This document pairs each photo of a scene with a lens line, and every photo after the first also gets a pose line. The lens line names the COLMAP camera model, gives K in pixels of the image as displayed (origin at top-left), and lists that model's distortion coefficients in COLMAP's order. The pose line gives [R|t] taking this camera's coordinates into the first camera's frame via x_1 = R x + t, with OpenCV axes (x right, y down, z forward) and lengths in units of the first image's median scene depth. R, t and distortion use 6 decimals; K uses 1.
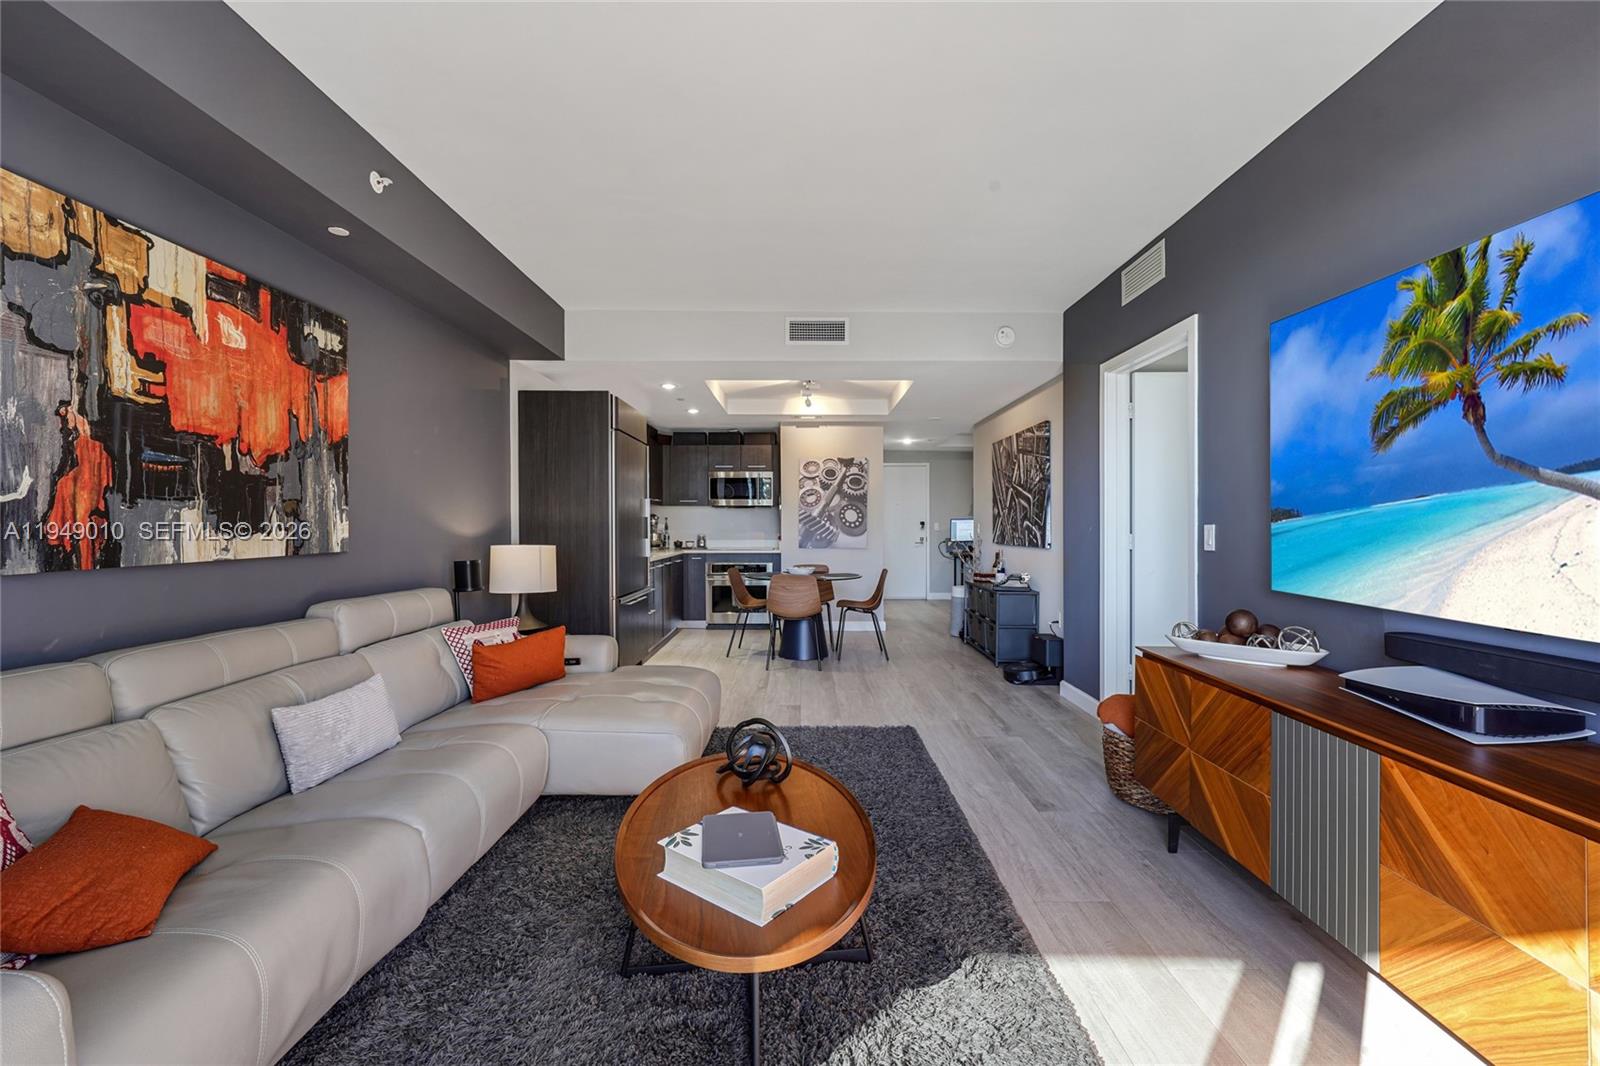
lens RADIAL K [[617.9, 0, 821.6], [0, 617.9, 558.6], [0, 0, 1]] dist [0.006055, 0.002182]
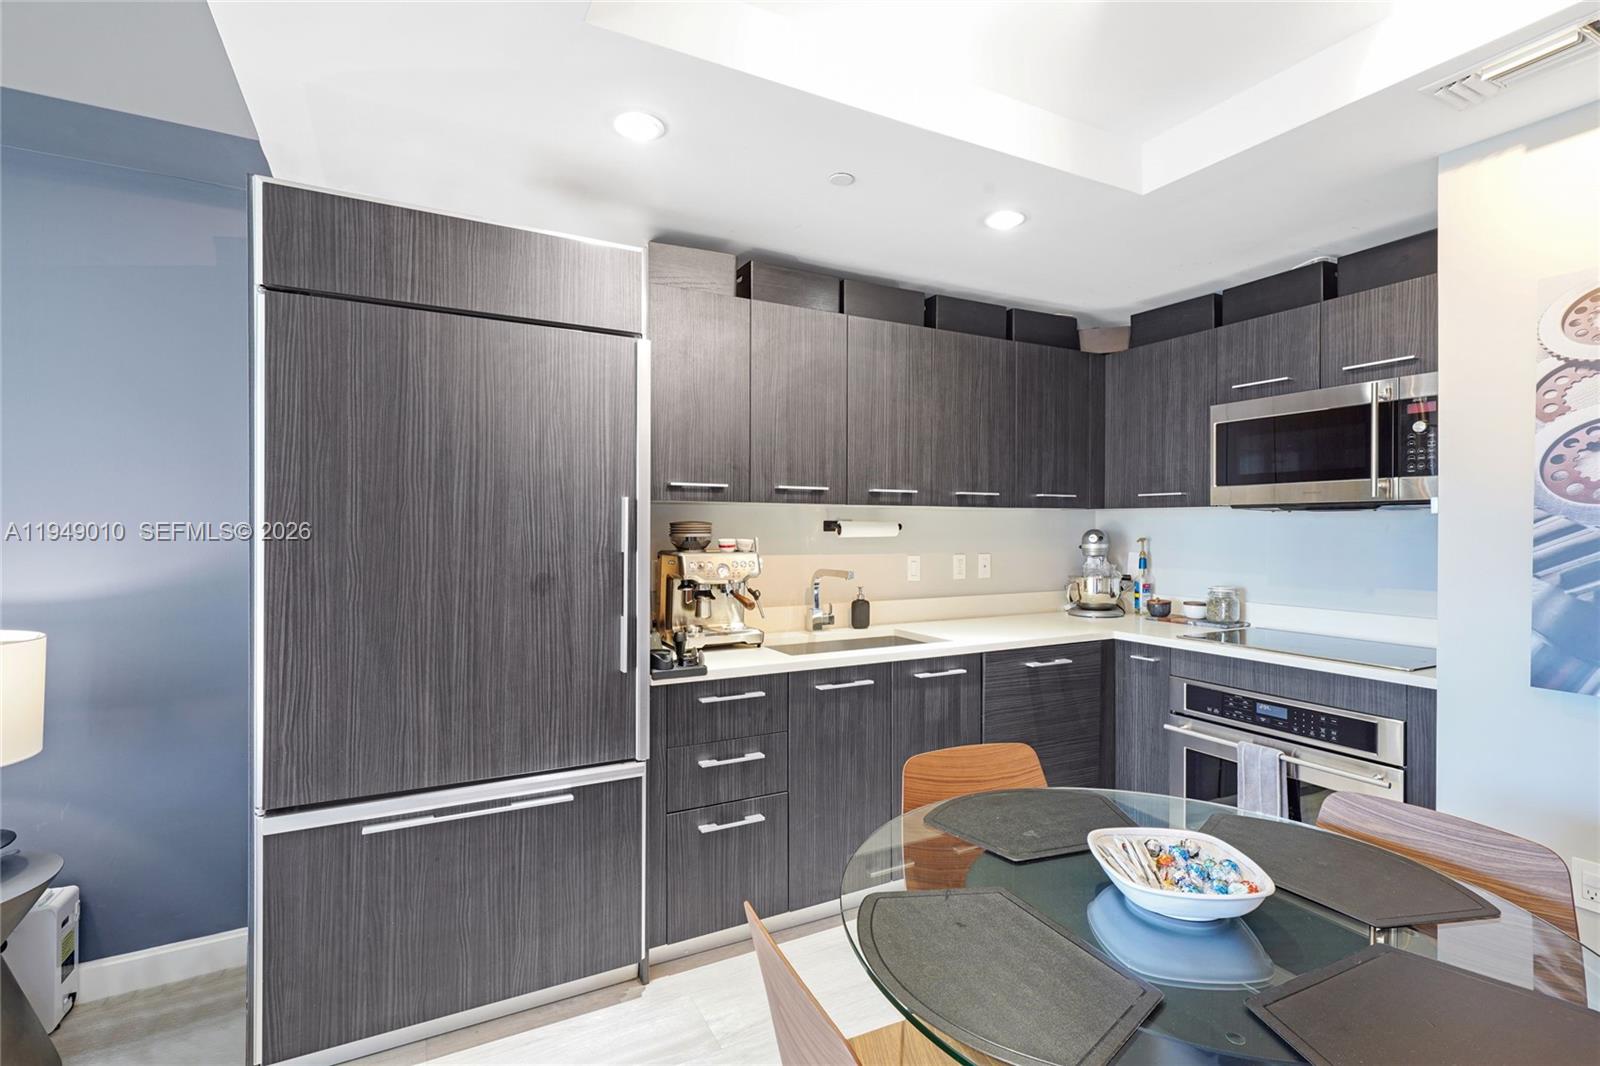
lens RADIAL K [[749.1, 0, 816.6], [0, 749.1, 535.6], [0, 0, 1]] dist [0.004572, 0.002132]
pose [[0.453762, 0.013304, -0.891024, 0.099246], [-0.053648, 0.998483, -0.012412, -0.061358], [0.889507, 0.053434, 0.453787, 0.728849]]
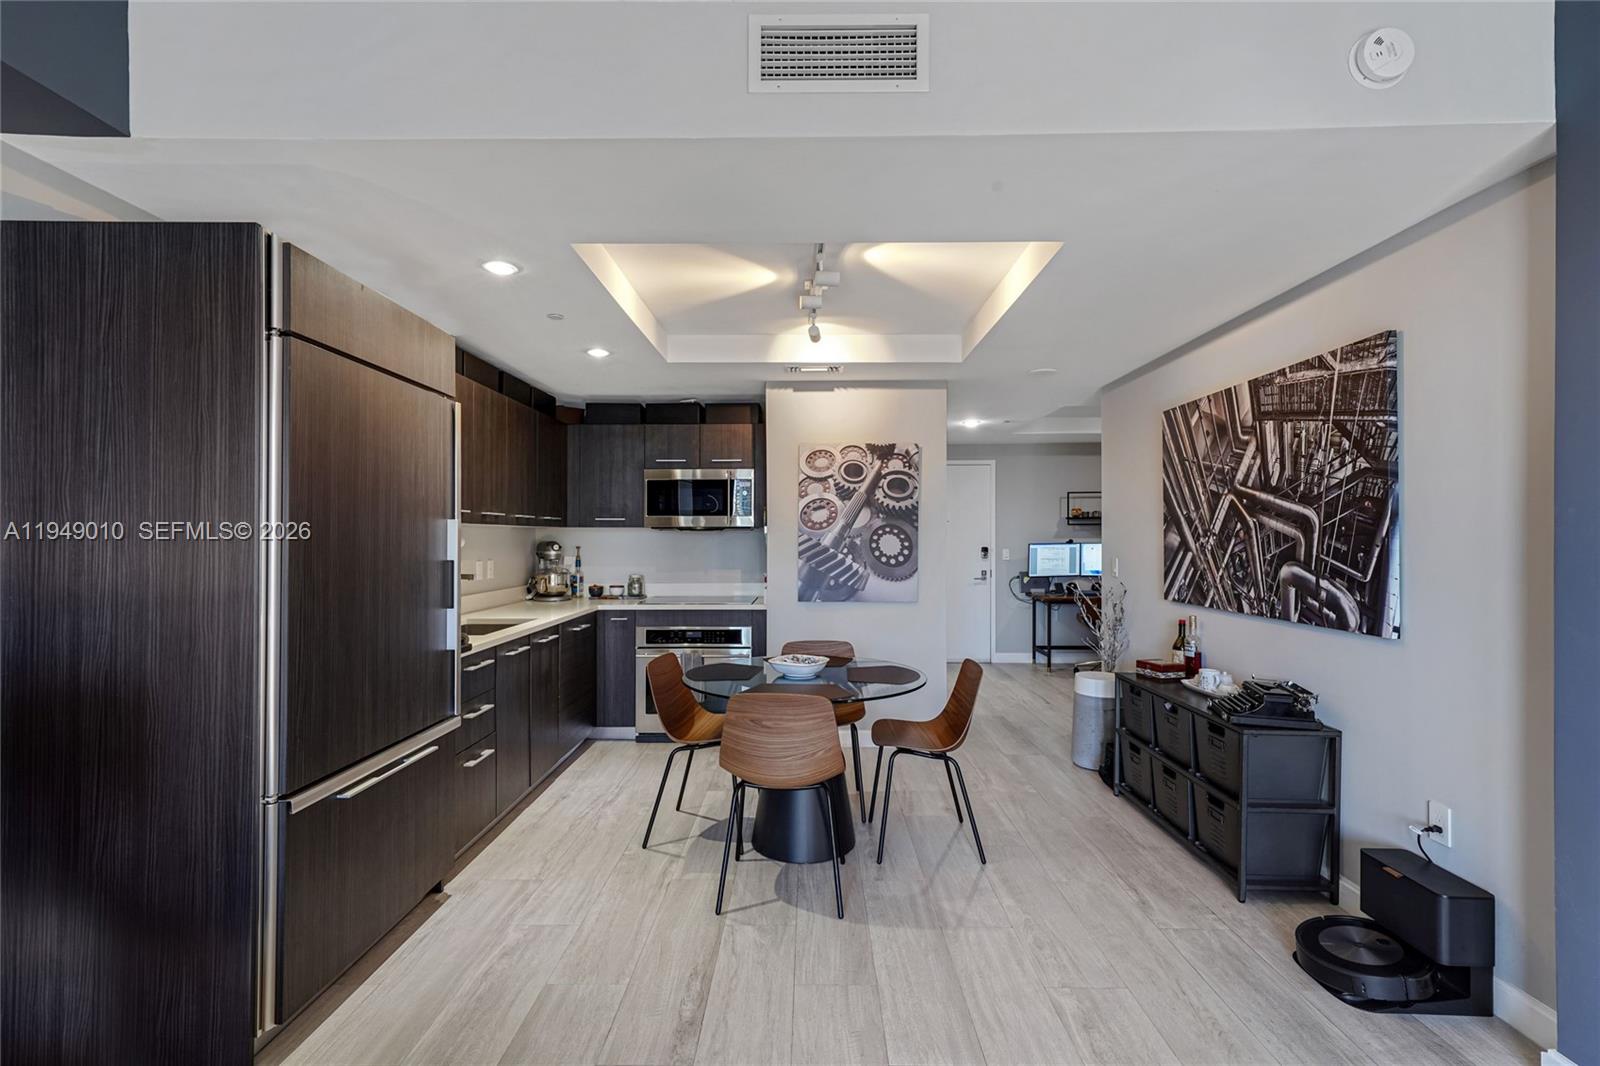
lens RADIAL K [[695.9, 0, 802.7], [0, 695.9, 538.4], [0, 0, 1]] dist [0.001454, 0.000063]
pose [[0.999216, 0.000416, -0.039596, -0.007977], [-0.002678, 0.998365, -0.057105, -0.043756], [0.039507, 0.057166, 0.997583, 0.406613]]
